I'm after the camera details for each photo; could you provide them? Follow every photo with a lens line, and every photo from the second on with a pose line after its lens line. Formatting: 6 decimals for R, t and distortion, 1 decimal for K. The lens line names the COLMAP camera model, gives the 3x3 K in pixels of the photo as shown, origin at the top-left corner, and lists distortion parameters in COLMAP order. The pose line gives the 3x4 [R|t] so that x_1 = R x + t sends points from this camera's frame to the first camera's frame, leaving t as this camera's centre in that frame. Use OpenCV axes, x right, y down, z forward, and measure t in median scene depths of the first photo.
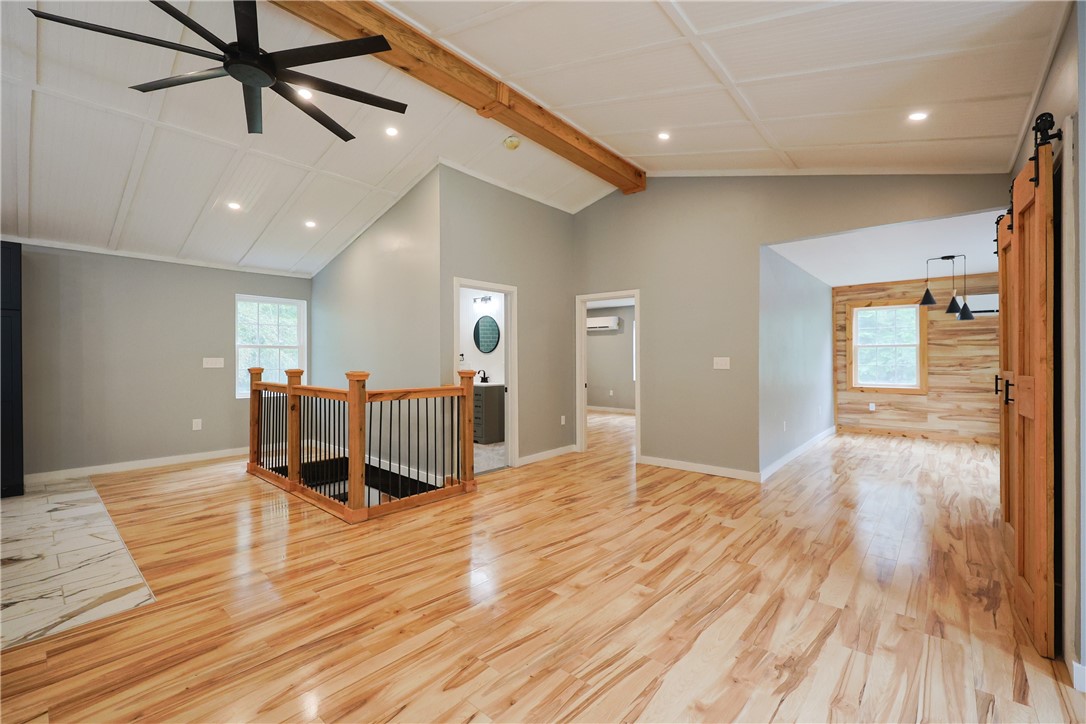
lens RADIAL K [[454.5, 0, 549.4], [0, 454.5, 358.5], [0, 0, 1]] dist [-0.001724, -0.000045]
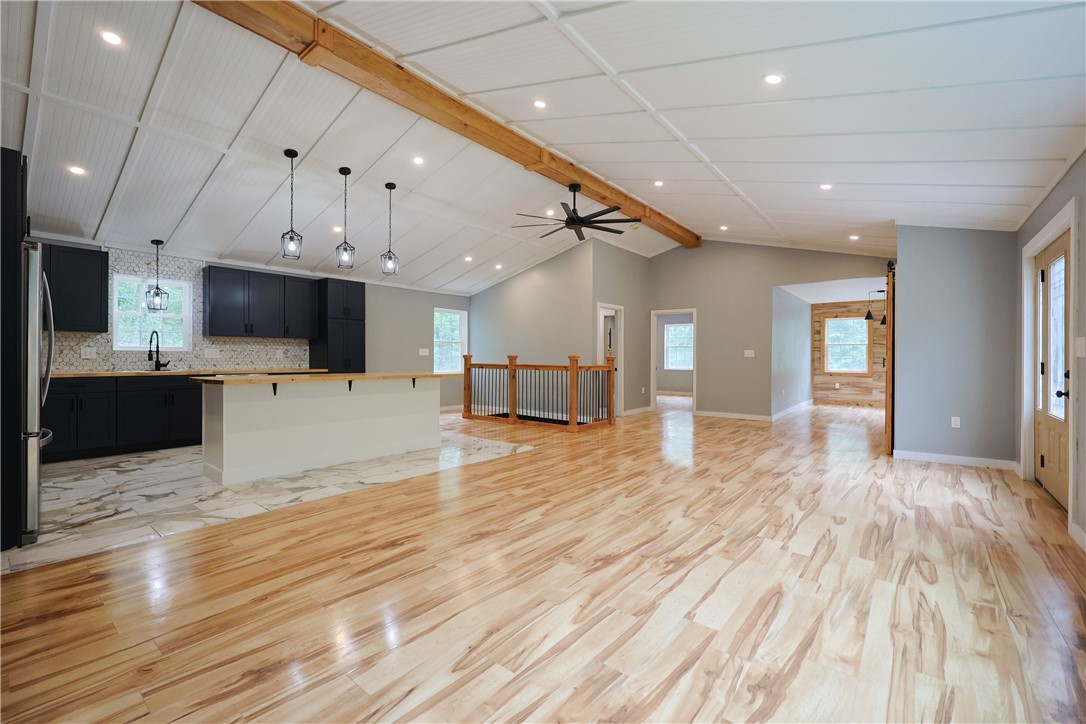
lens RADIAL K [[456.9, 0, 547.4], [0, 456.9, 357.9], [0, 0, 1]] dist [-0.003094, 0.000242]
pose [[0.999225, 0.007074, 0.038733, -0.422962], [-0.007291, 0.999959, 0.005463, 0.021102], [-0.038692, -0.005741, 0.999235, -0.652243]]
